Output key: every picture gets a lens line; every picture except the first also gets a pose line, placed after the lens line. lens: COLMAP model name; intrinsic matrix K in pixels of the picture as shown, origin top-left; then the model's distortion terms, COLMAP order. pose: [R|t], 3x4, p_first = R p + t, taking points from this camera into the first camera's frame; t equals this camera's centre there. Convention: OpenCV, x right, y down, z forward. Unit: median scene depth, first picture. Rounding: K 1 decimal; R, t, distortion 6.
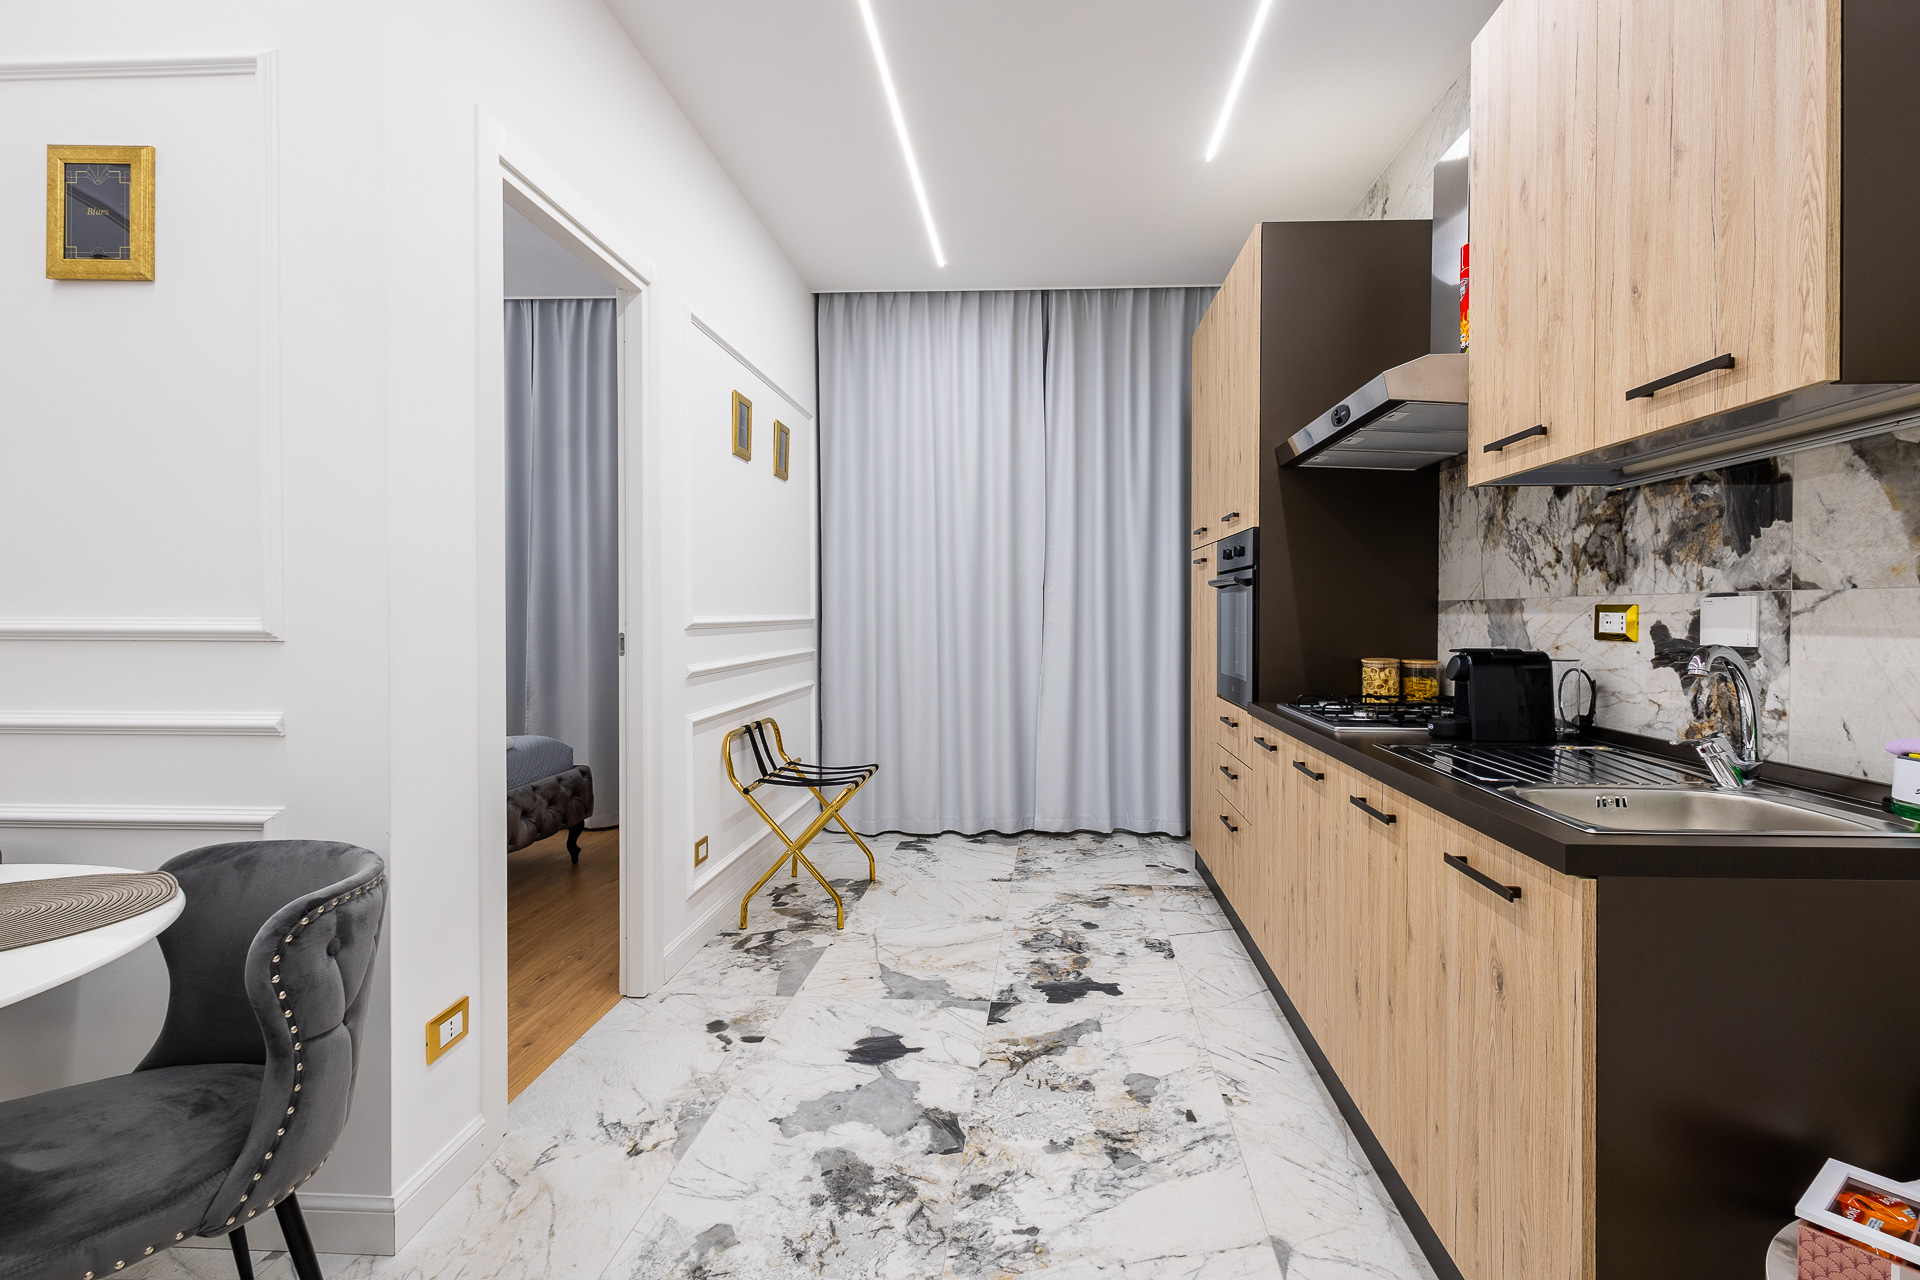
lens RADIAL K [[906.5, 0, 1001.3], [0, 906.5, 612.0], [0, 0, 1]] dist [0.011165, -0.004374]
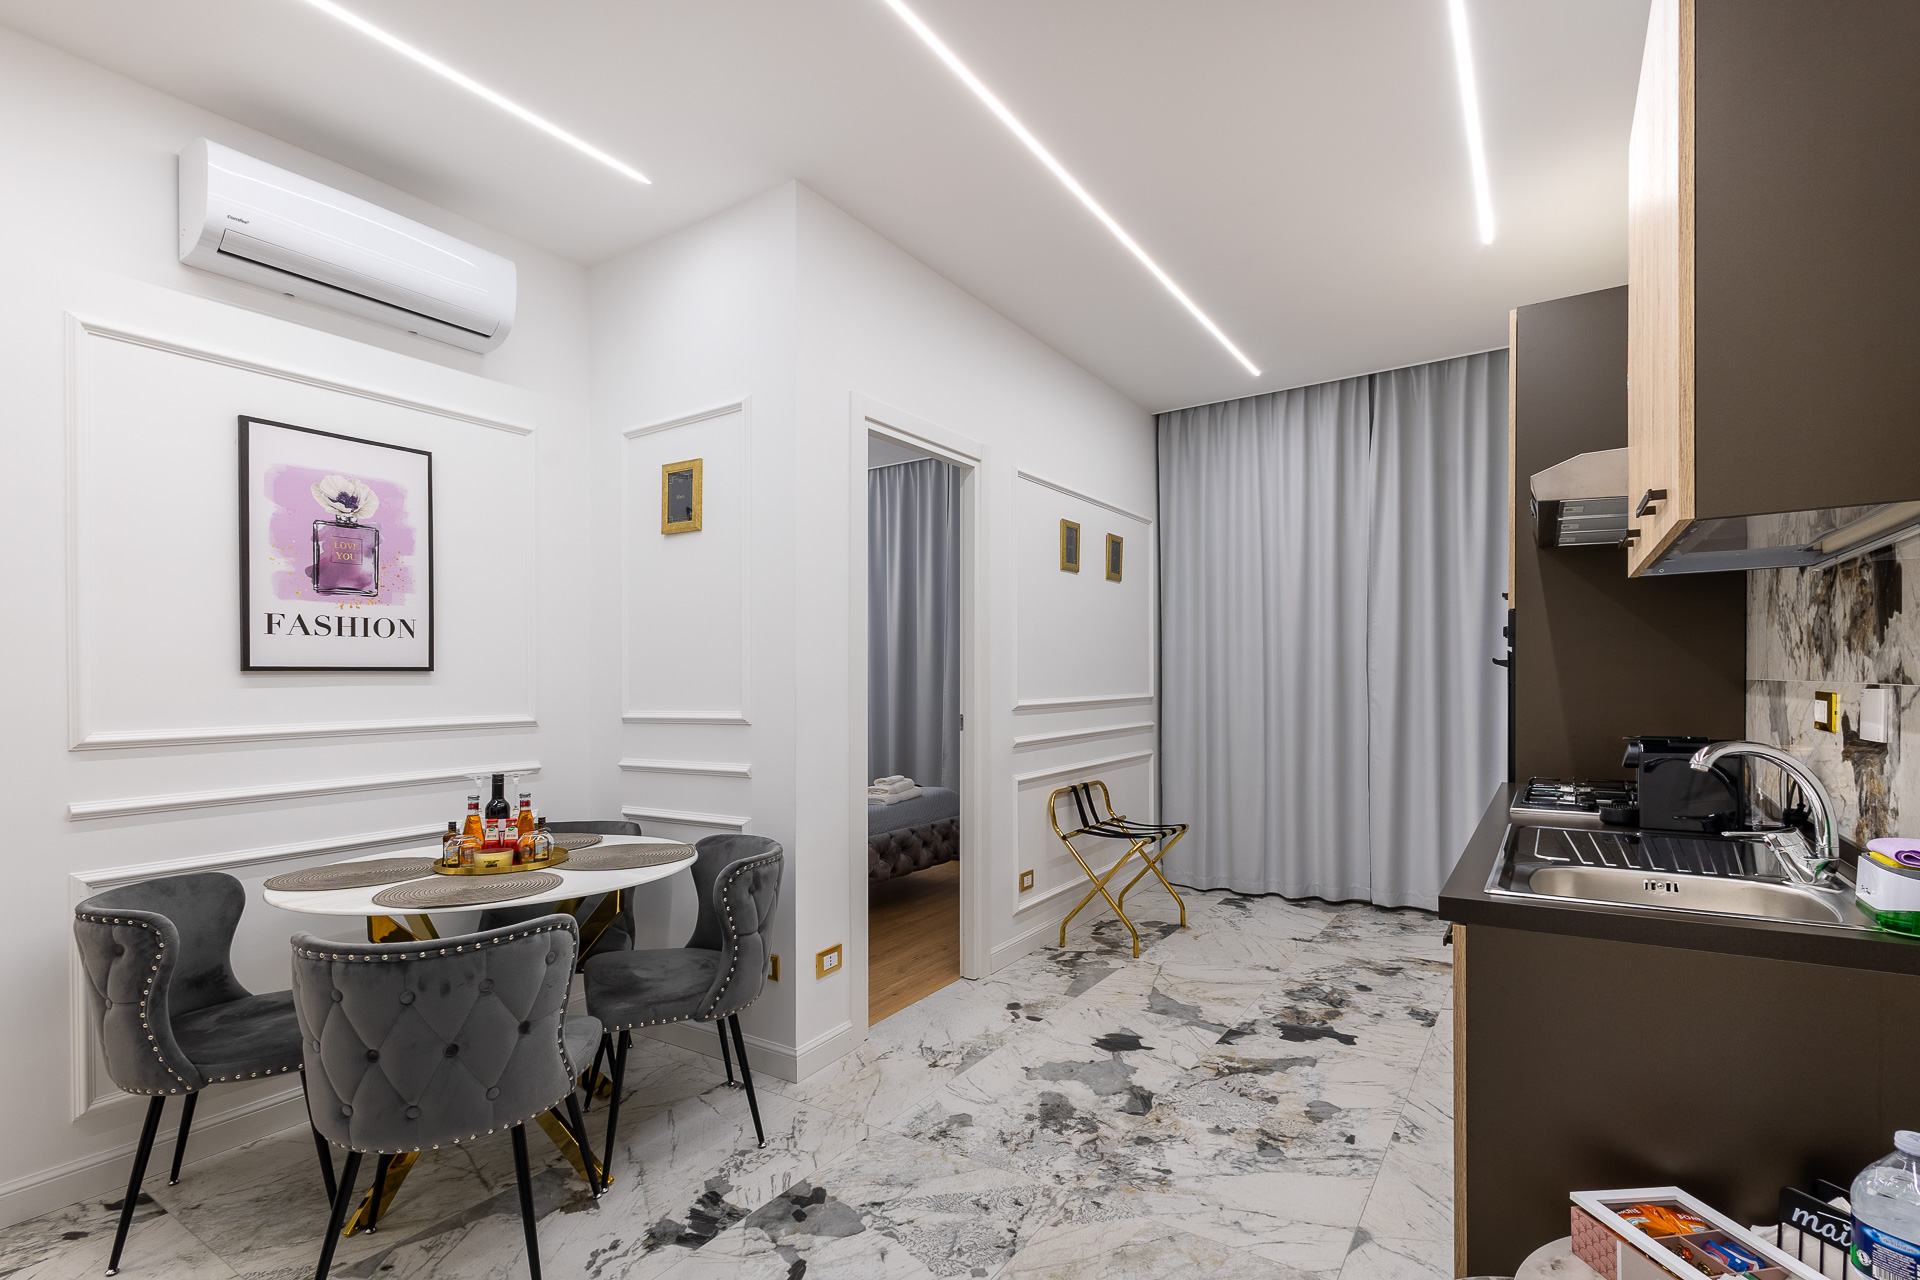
lens RADIAL K [[895.9, 0, 965.0], [0, 895.9, 627.5], [0, 0, 1]] dist [0.011094, 0.000152]
pose [[0.863627, -0.047906, -0.501850, 0.415163], [0.019923, 0.997940, -0.060976, -0.037908], [0.503737, 0.042662, 0.862803, -0.281372]]
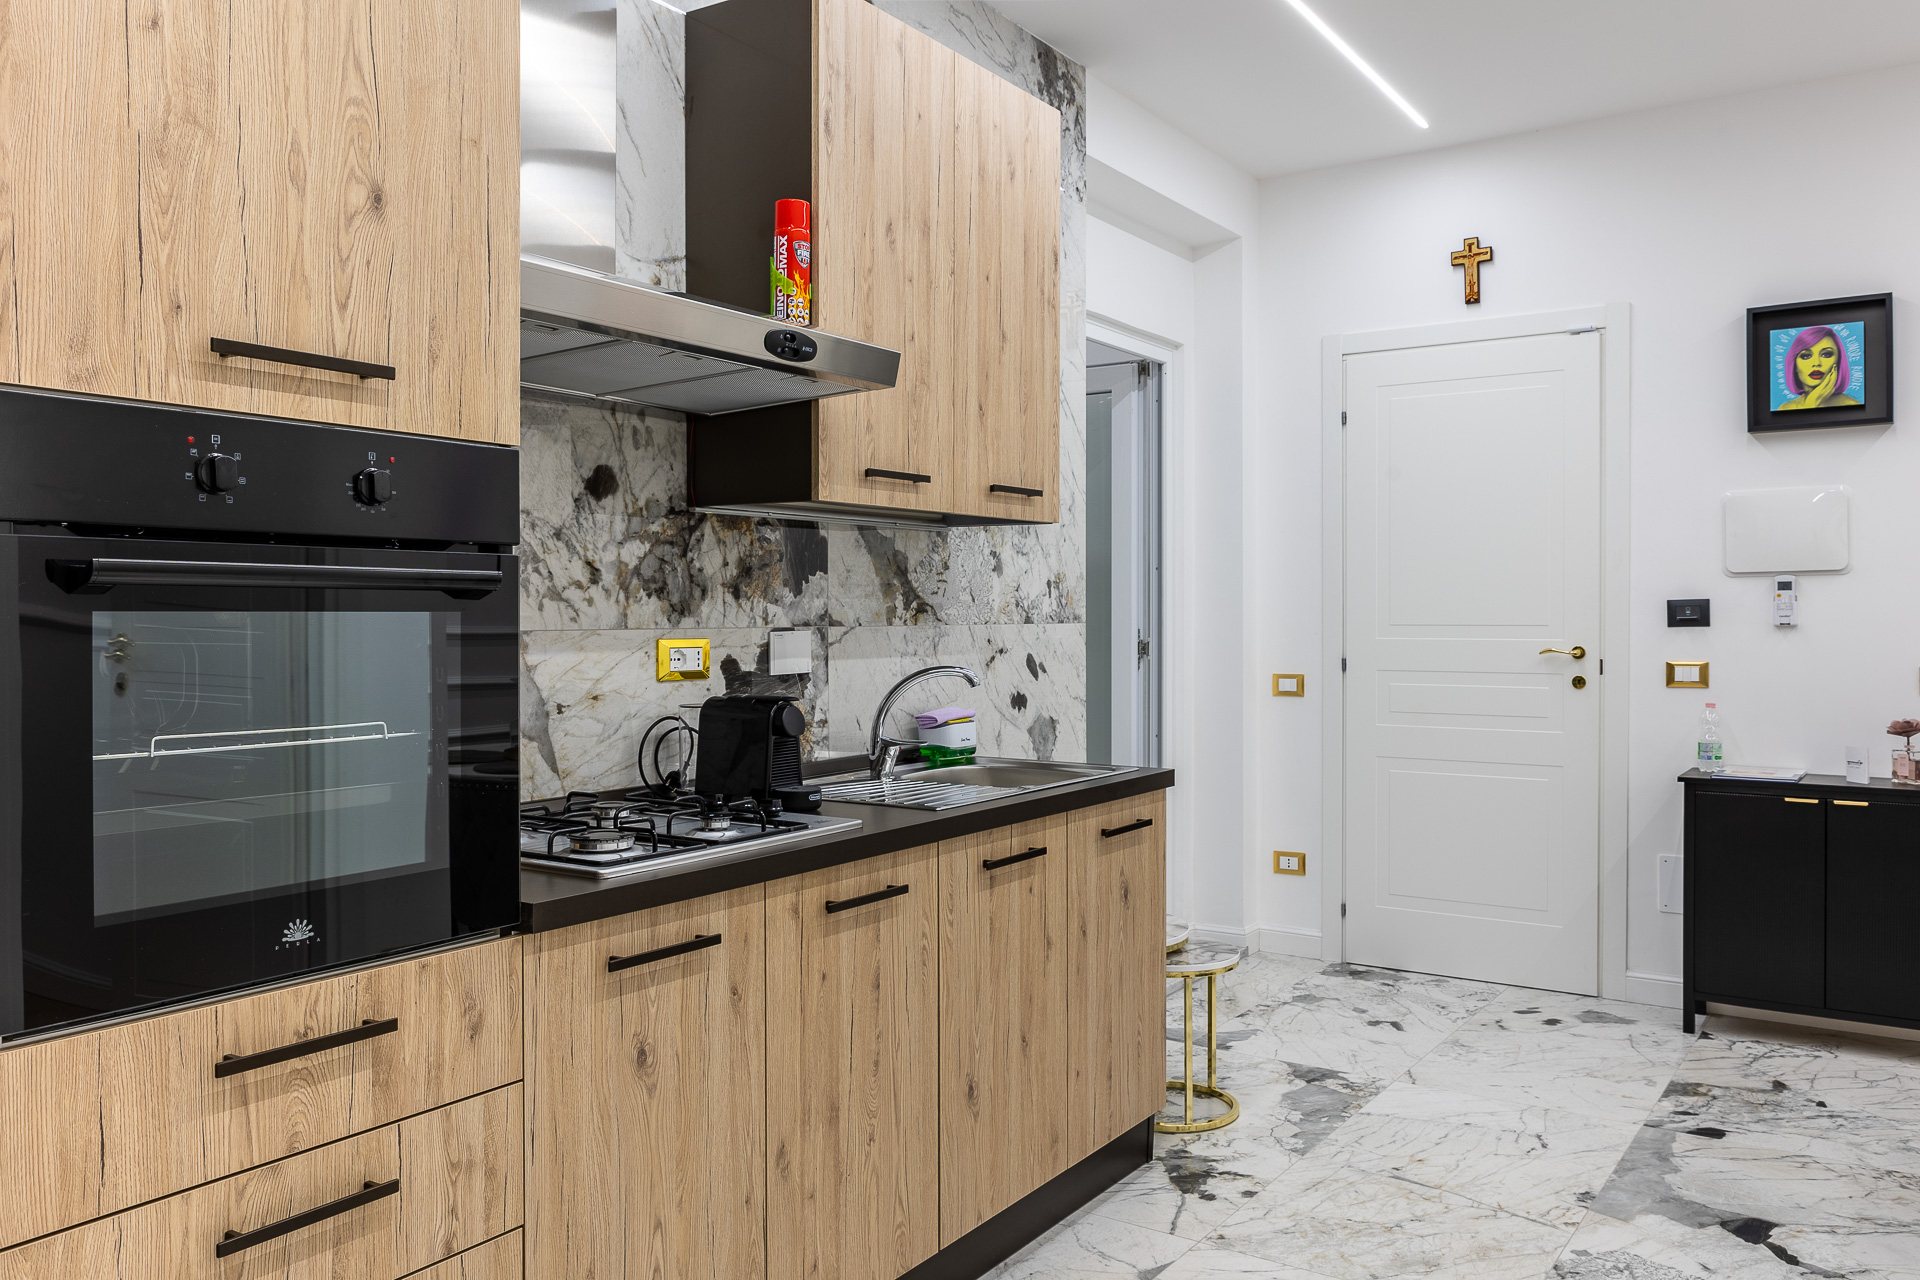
lens RADIAL K [[1466.1, 0, 945.3], [0, 1466.1, 619.4], [0, 0, 1]] dist [-0.008407, 0.005041]
pose [[-0.855204, -0.002239, 0.518287, -0.289491], [0.000238, 0.999989, 0.004713, -0.034277], [-0.518292, 0.004154, -0.855193, 2.112691]]
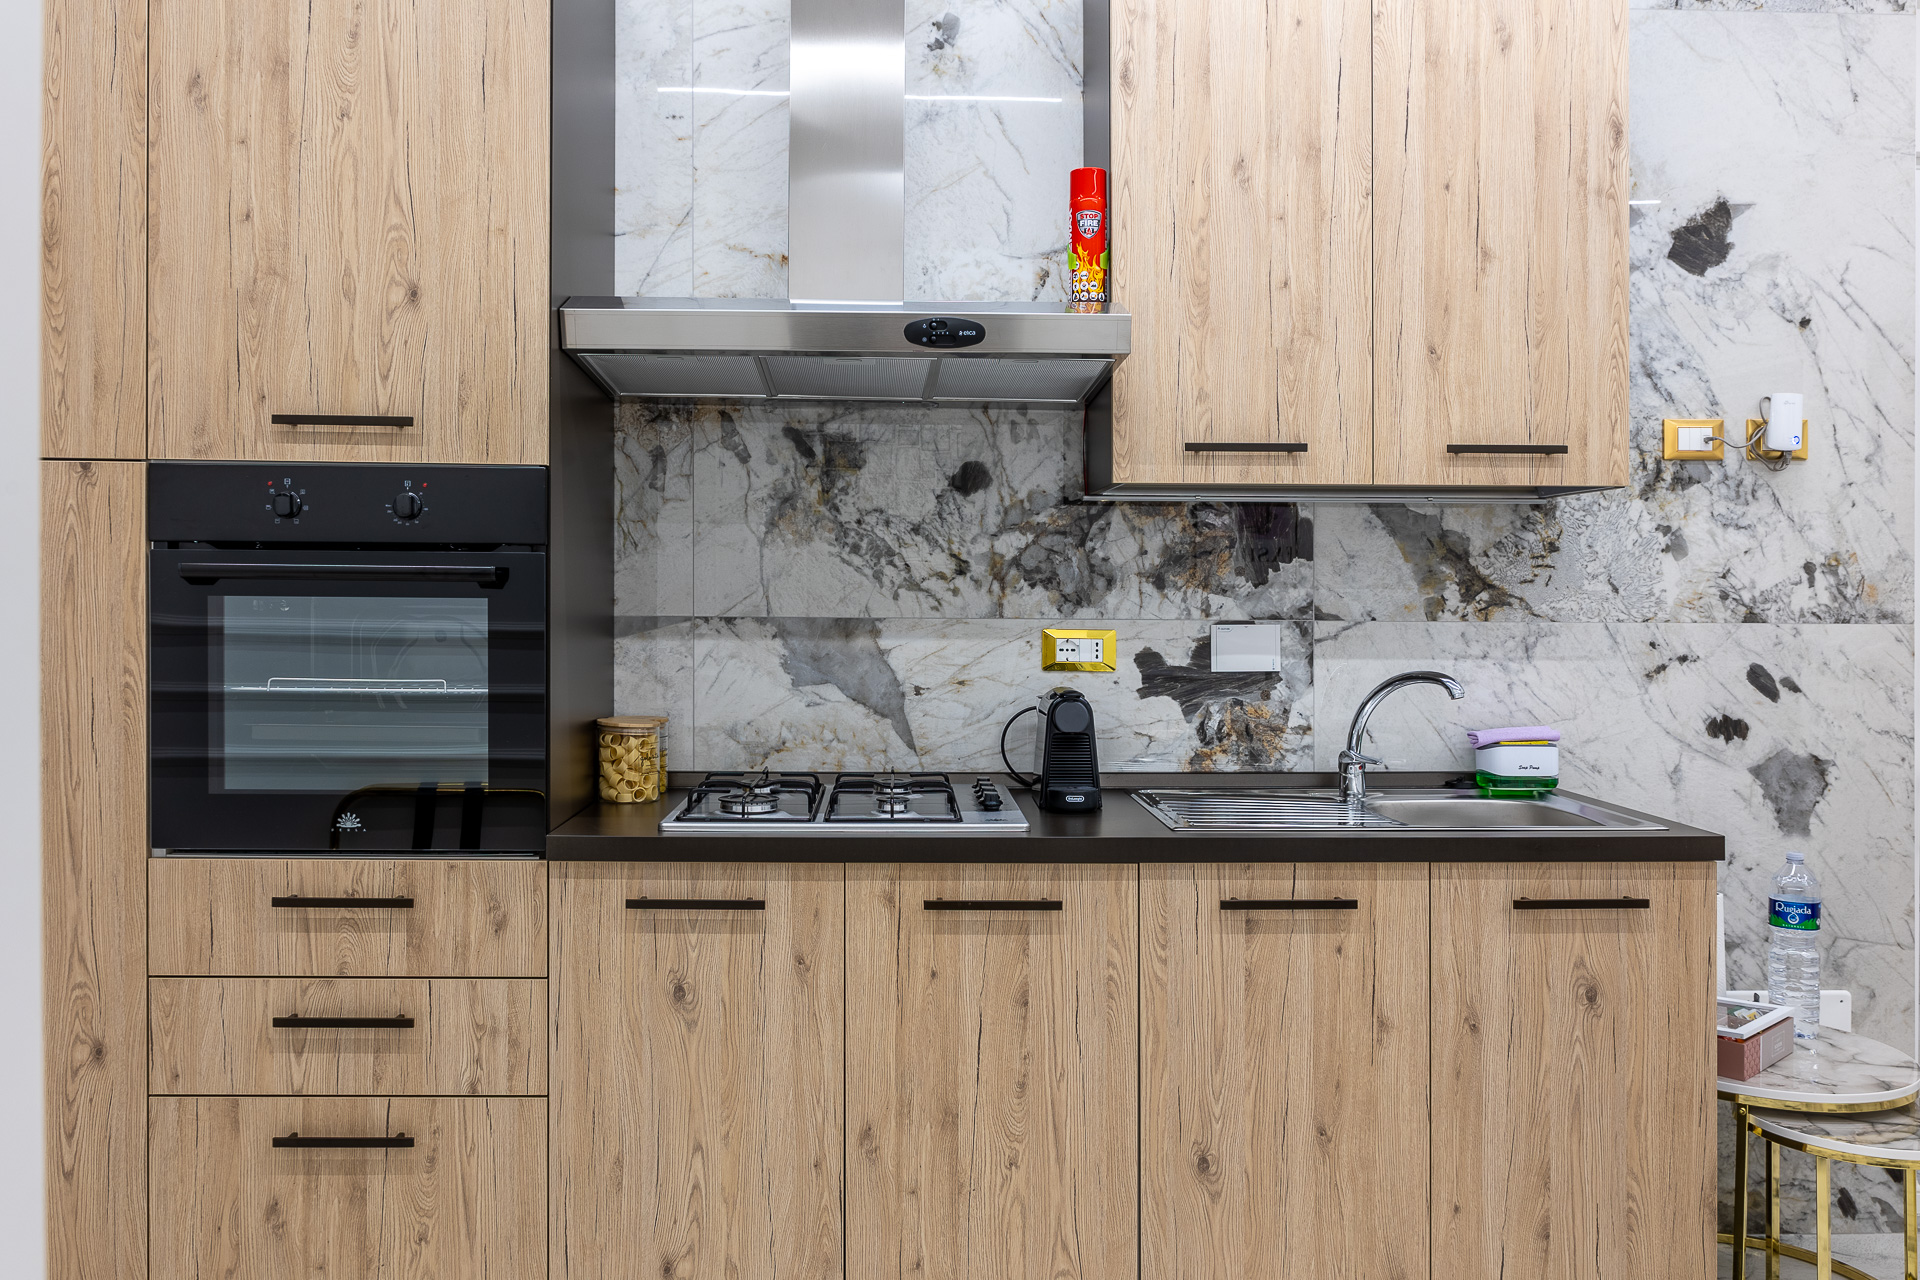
lens RADIAL K [[1495.2, 0, 942.5], [0, 1495.2, 601.5], [0, 0, 1]] dist [-0.009968, 0.006054]
pose [[-0.077019, -0.001598, 0.997028, -0.763040], [-0.006914, 0.999976, 0.001069, -0.036248], [-0.997006, -0.006811, -0.077028, 1.253944]]
